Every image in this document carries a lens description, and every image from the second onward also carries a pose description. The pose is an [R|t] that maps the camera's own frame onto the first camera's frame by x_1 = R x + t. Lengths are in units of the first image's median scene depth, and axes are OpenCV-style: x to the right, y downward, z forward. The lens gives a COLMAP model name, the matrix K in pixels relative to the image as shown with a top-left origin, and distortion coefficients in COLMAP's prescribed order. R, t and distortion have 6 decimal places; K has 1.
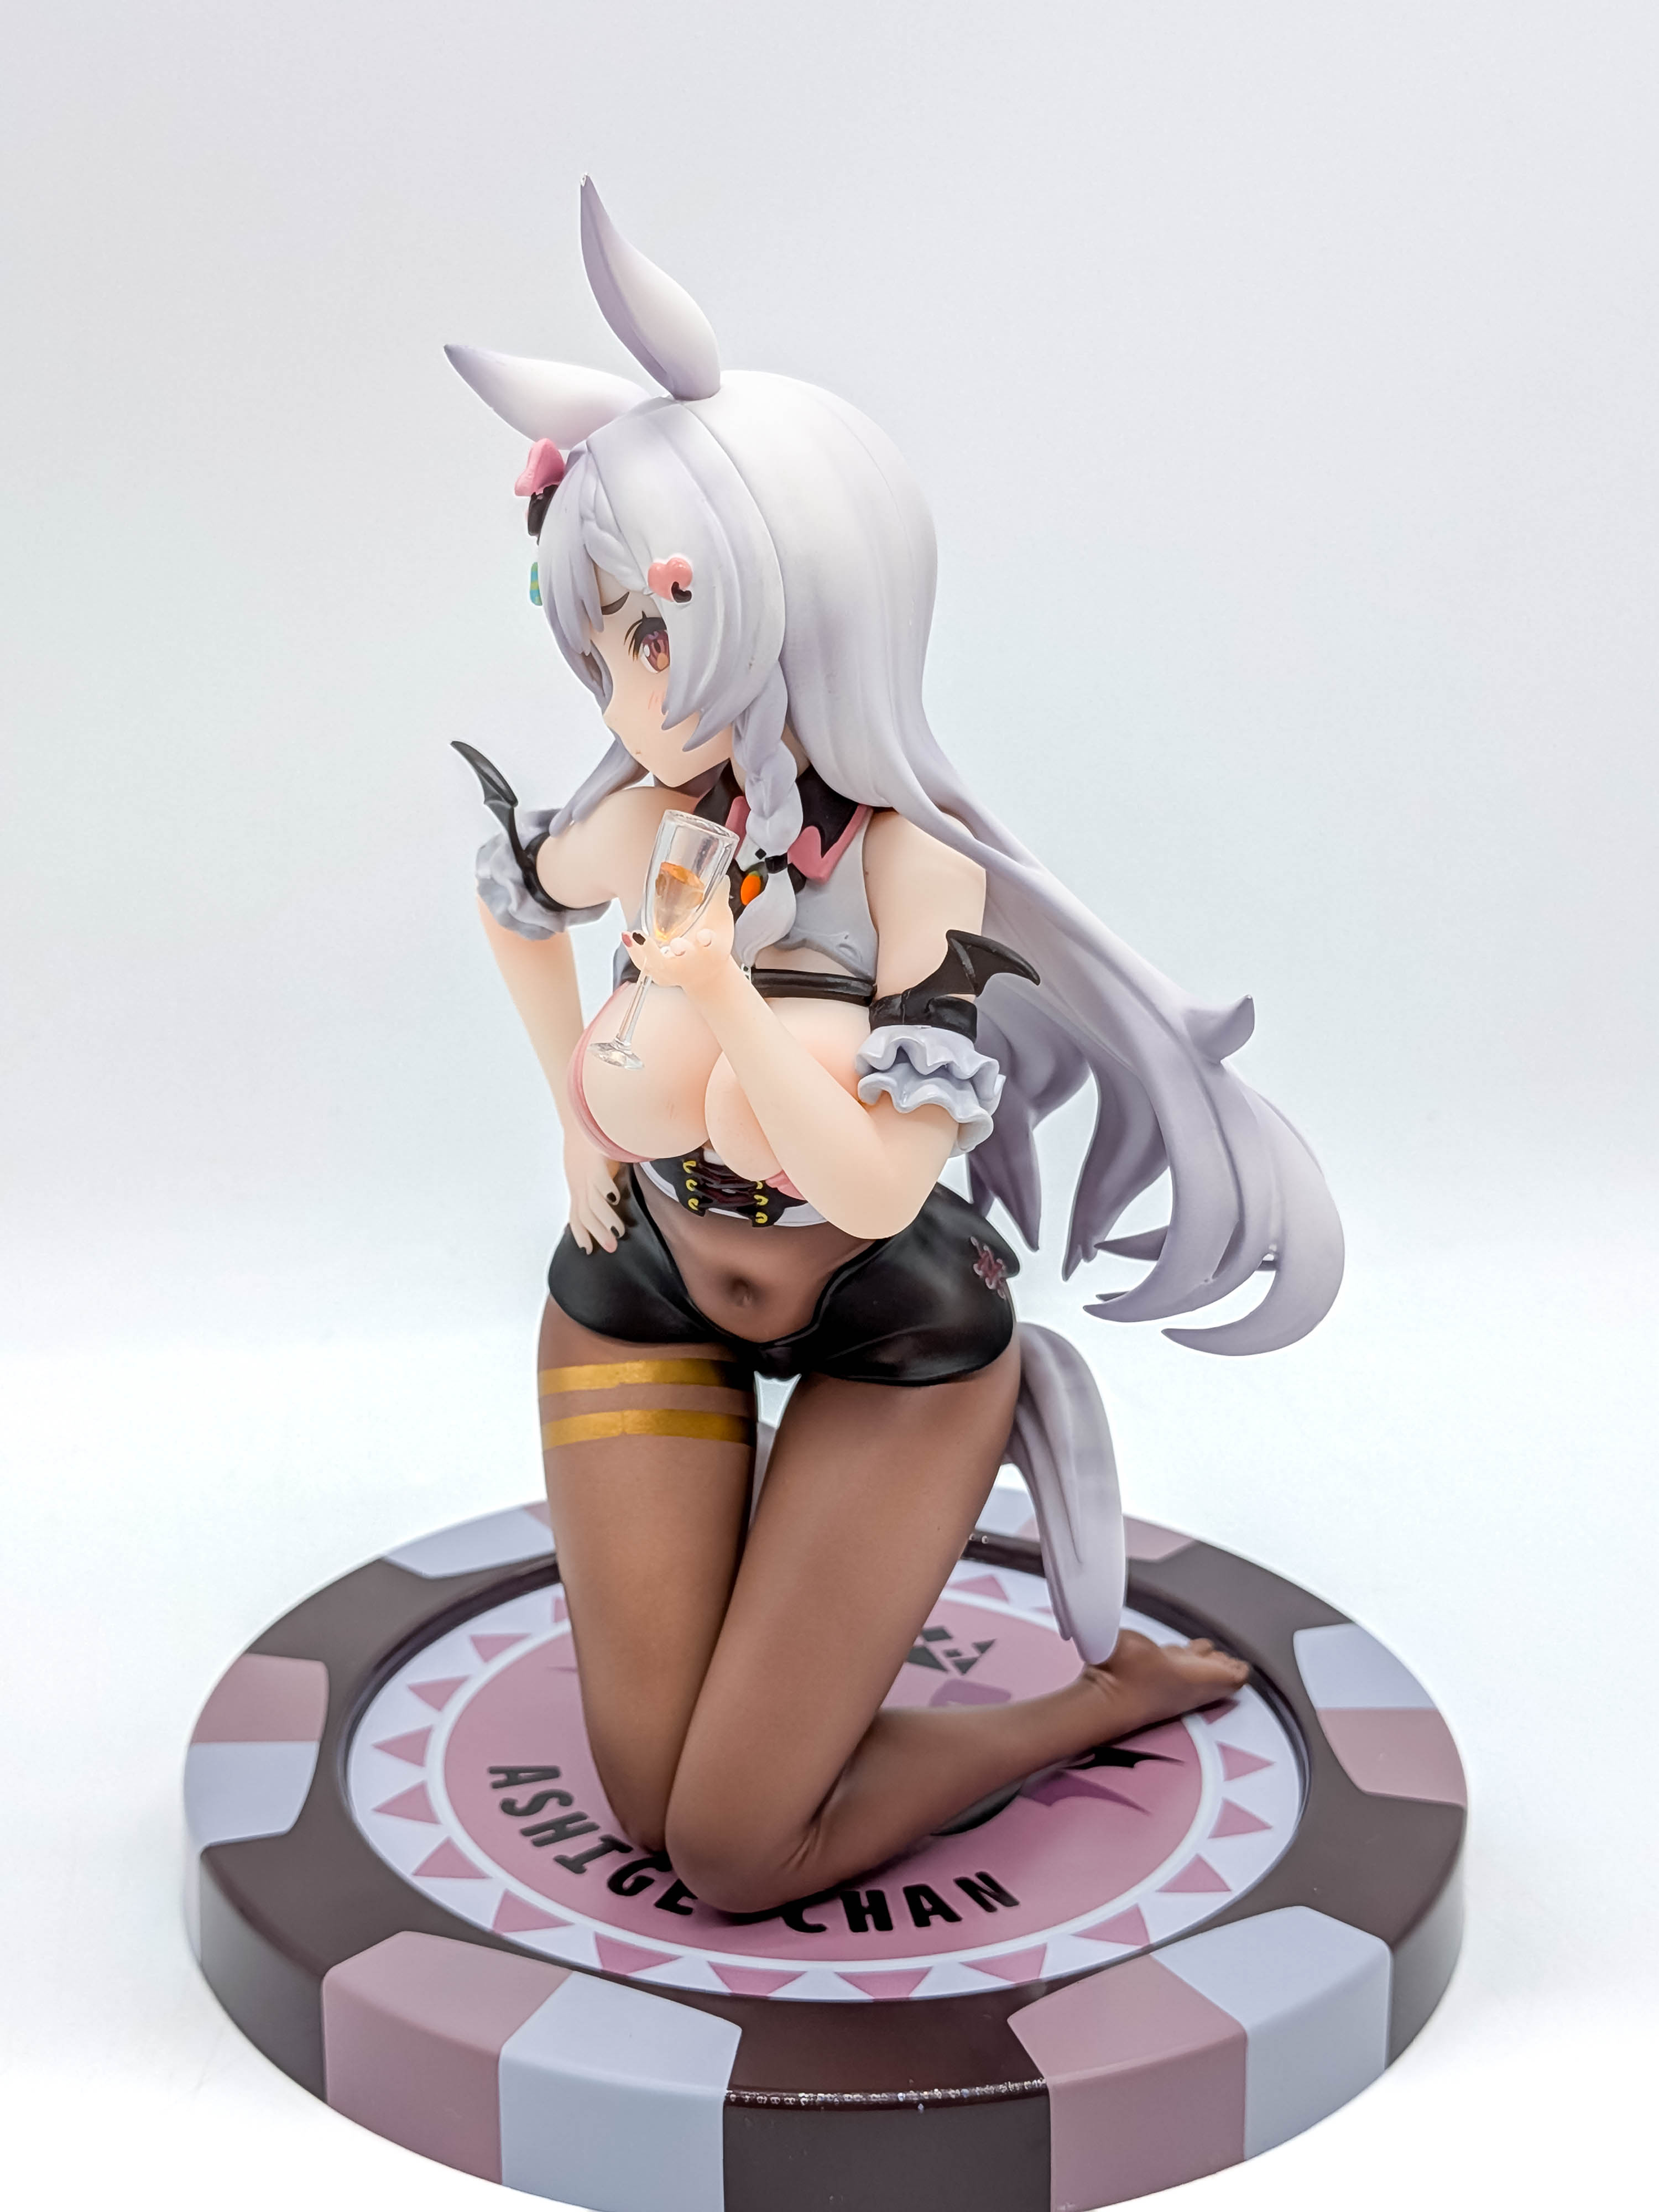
lens RADIAL K [[3311.6, 0, 760.7], [0, 3311.6, 1057.2], [0, 0, 1]] dist [0.083173, 0.000000]
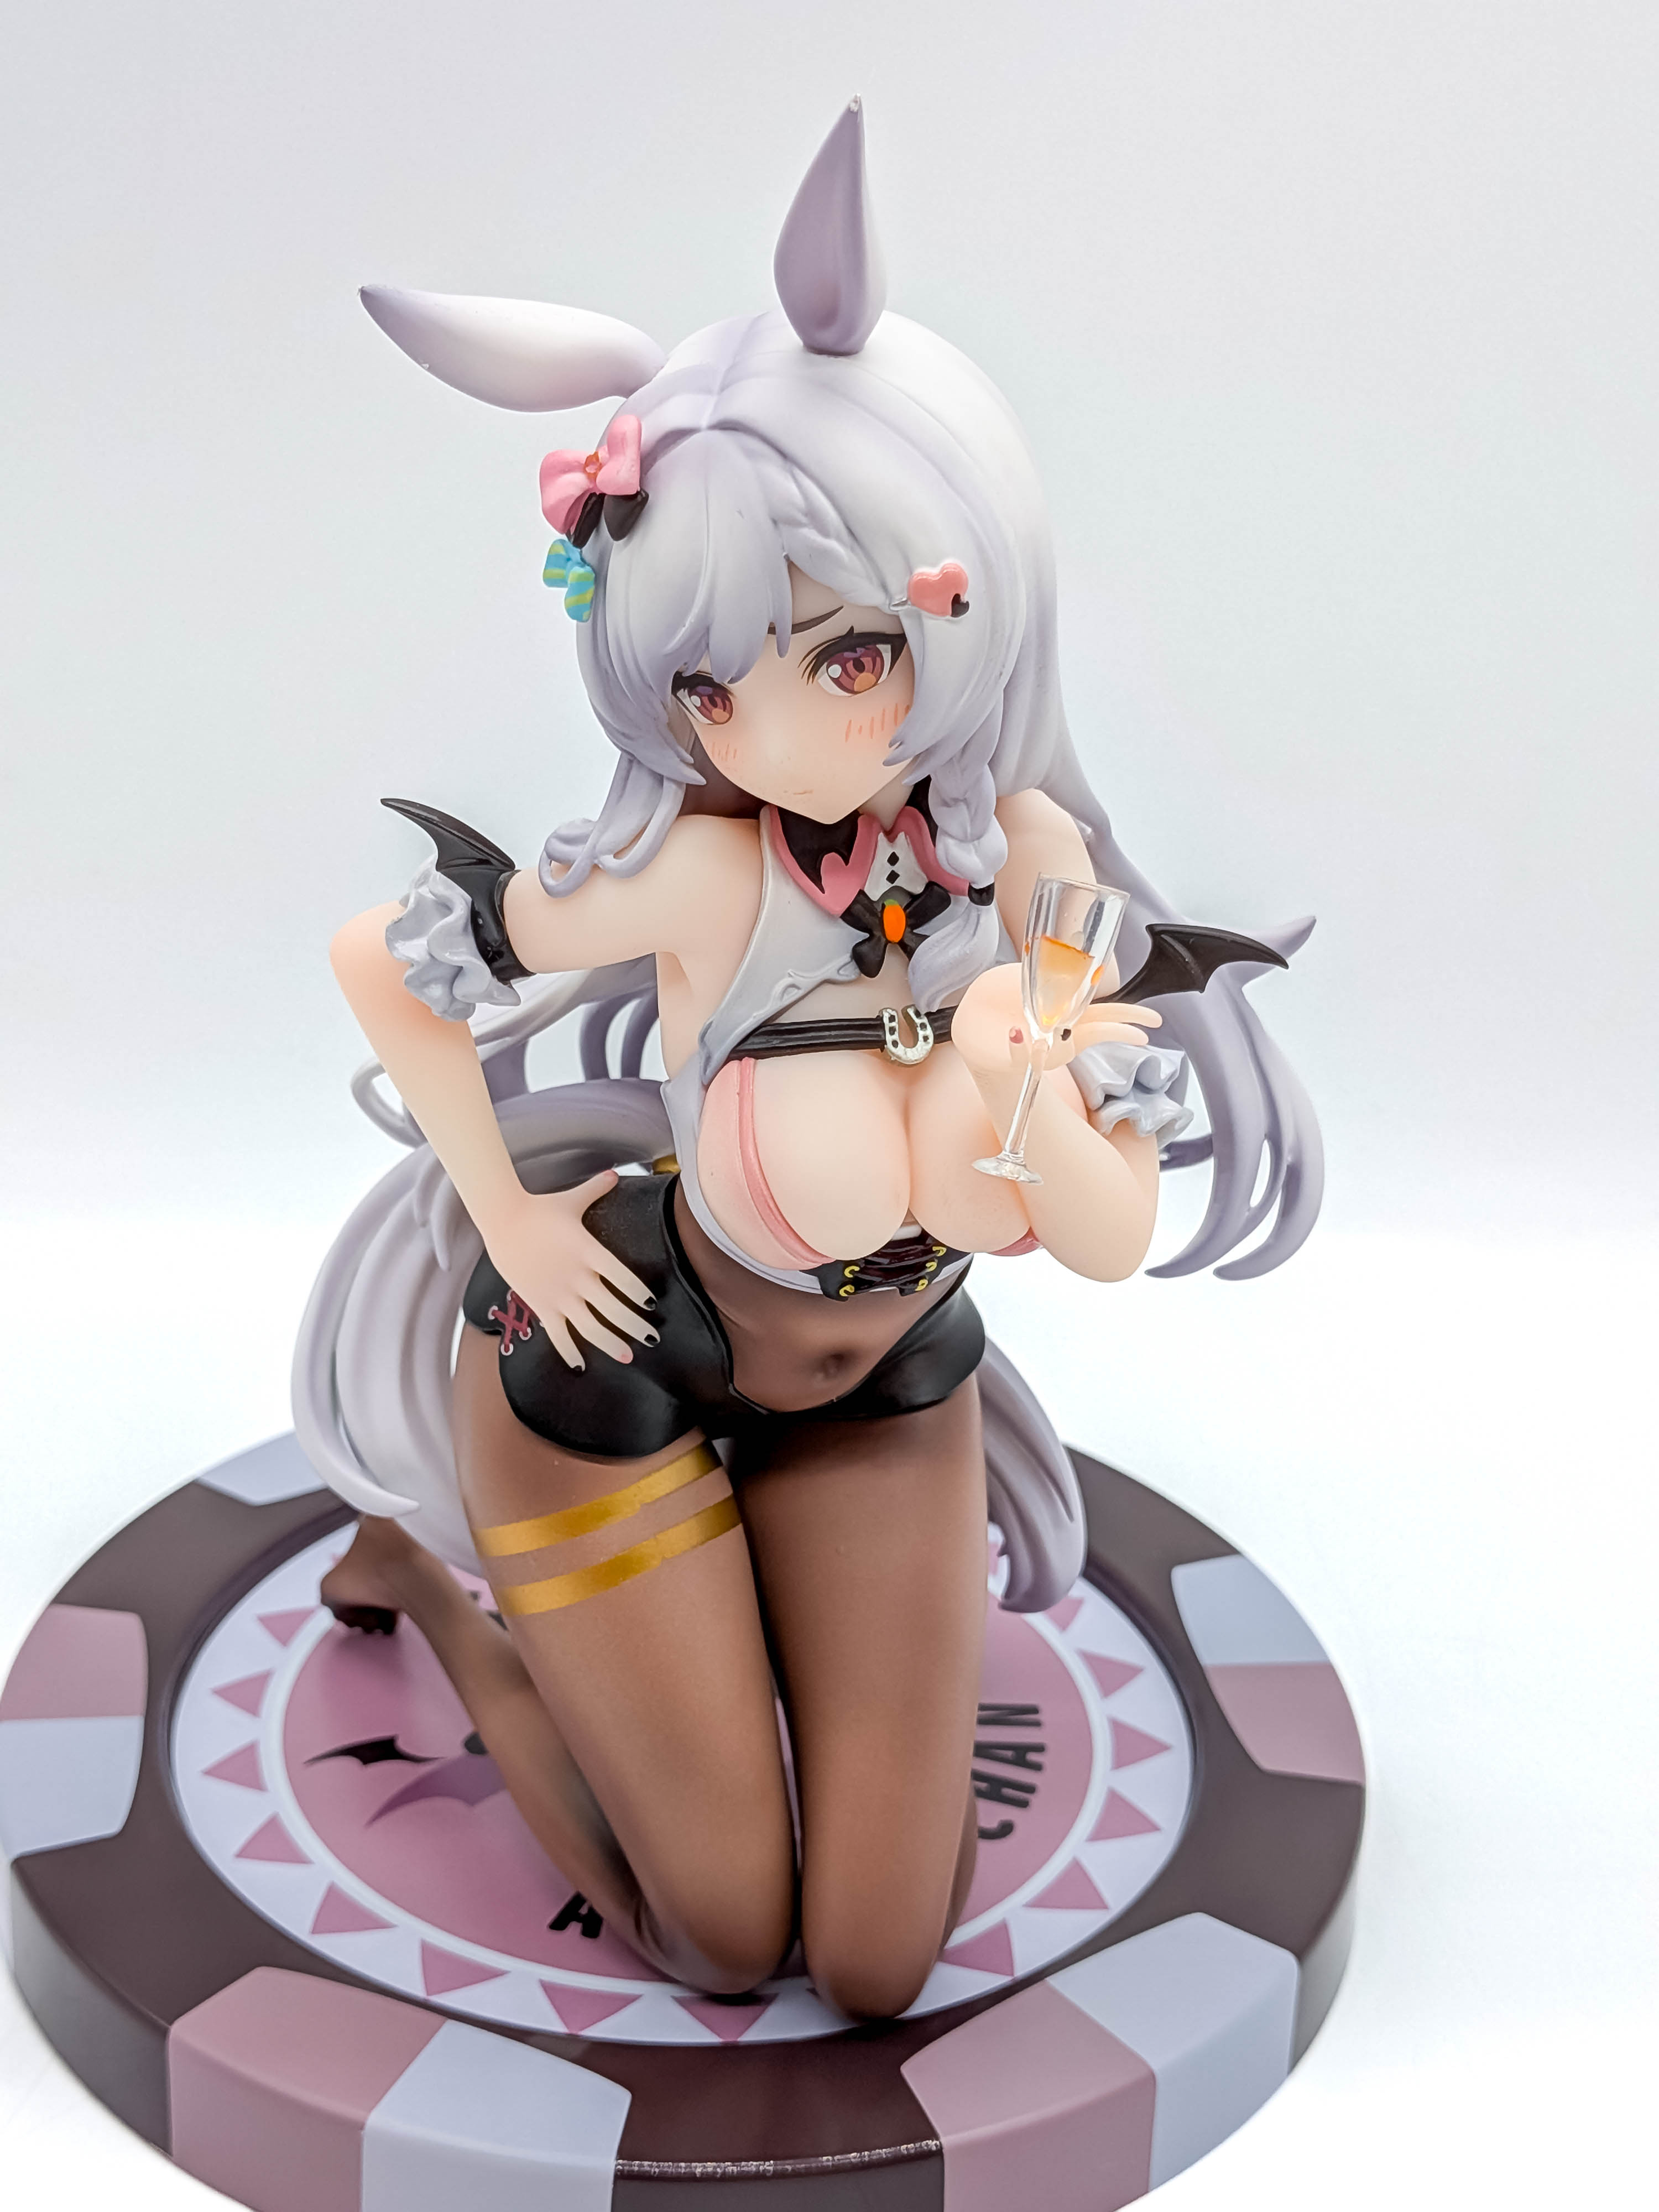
lens RADIAL K [[3311.6, 0, 813.2], [0, 3311.6, 1094.2], [0, 0, 1]] dist [0.083173, 0.000000]
pose [[0.730198, -0.256077, 0.633432, -0.567403], [0.153925, 0.964928, 0.212651, -0.191870], [-0.665671, -0.057776, 0.744005, 0.383357]]
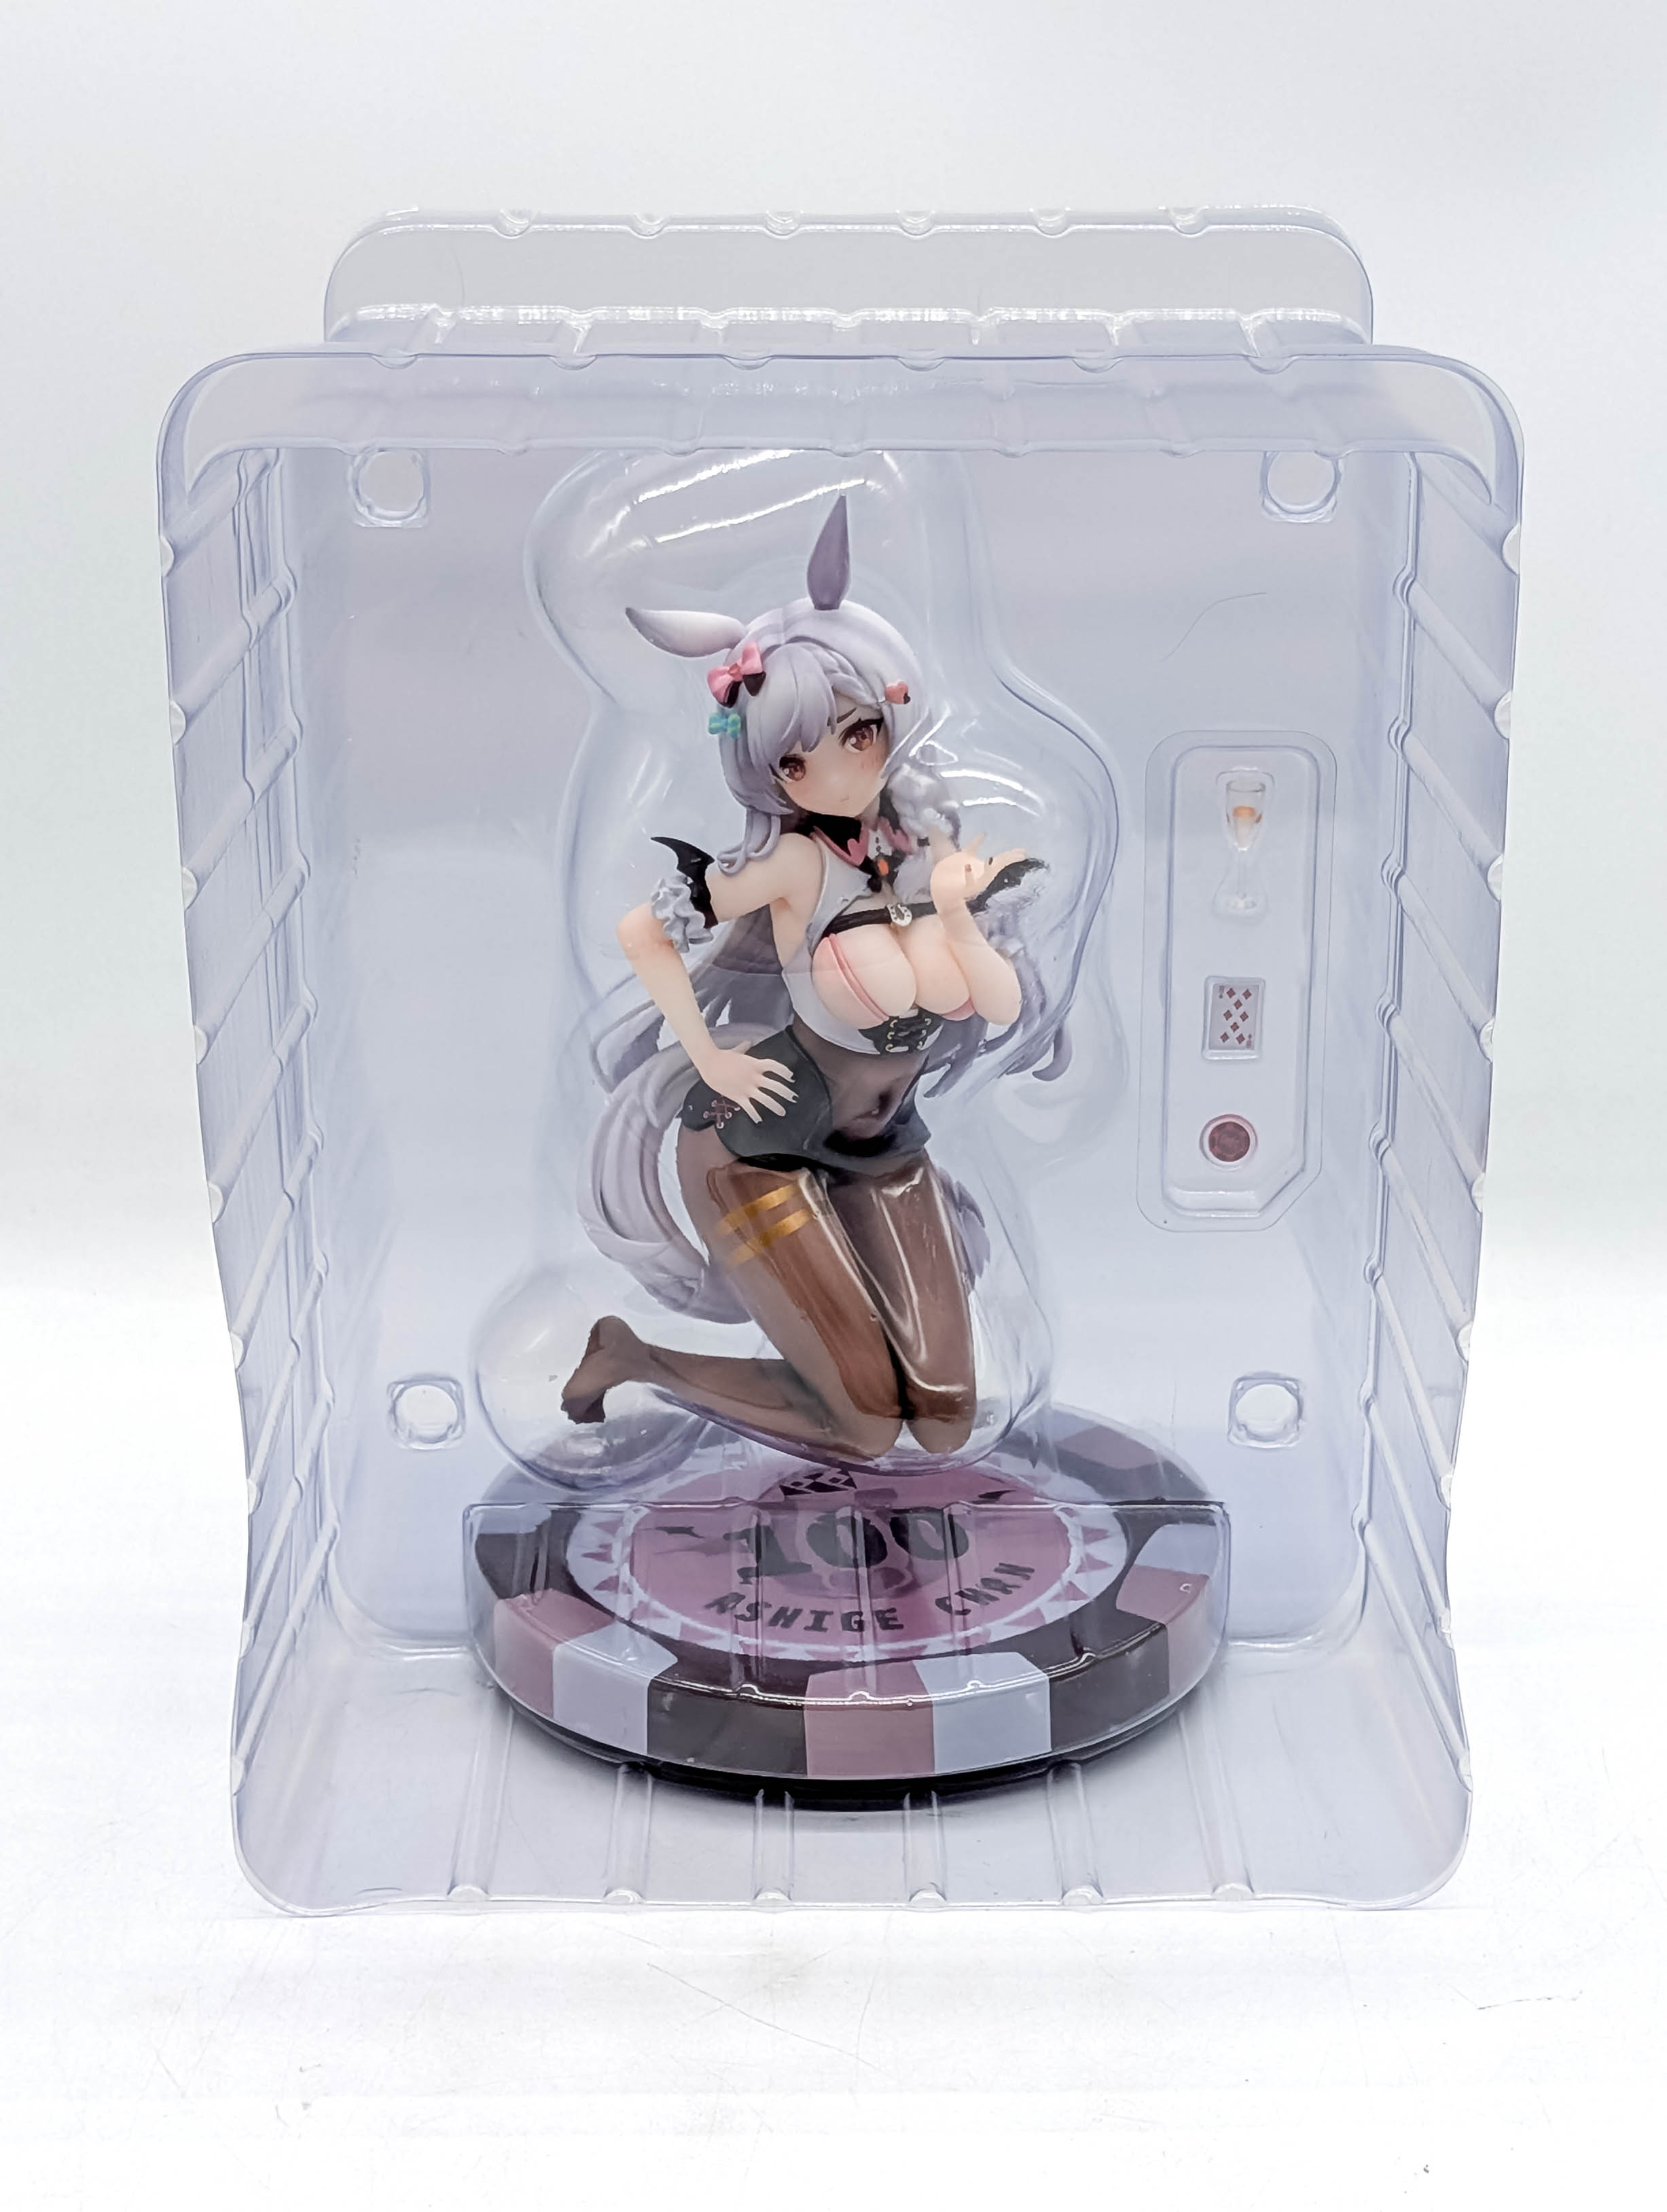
lens RADIAL K [[4018.6, 0, 833.3], [0, 4018.6, 1102.4], [0, 0, 1]] dist [0.033646, 0.000000]
pose [[0.531621, -0.175889, 0.828518, -1.893690], [0.304766, 0.952404, 0.006635, 0.050604], [-0.790251, 0.248977, 0.559923, -0.194119]]
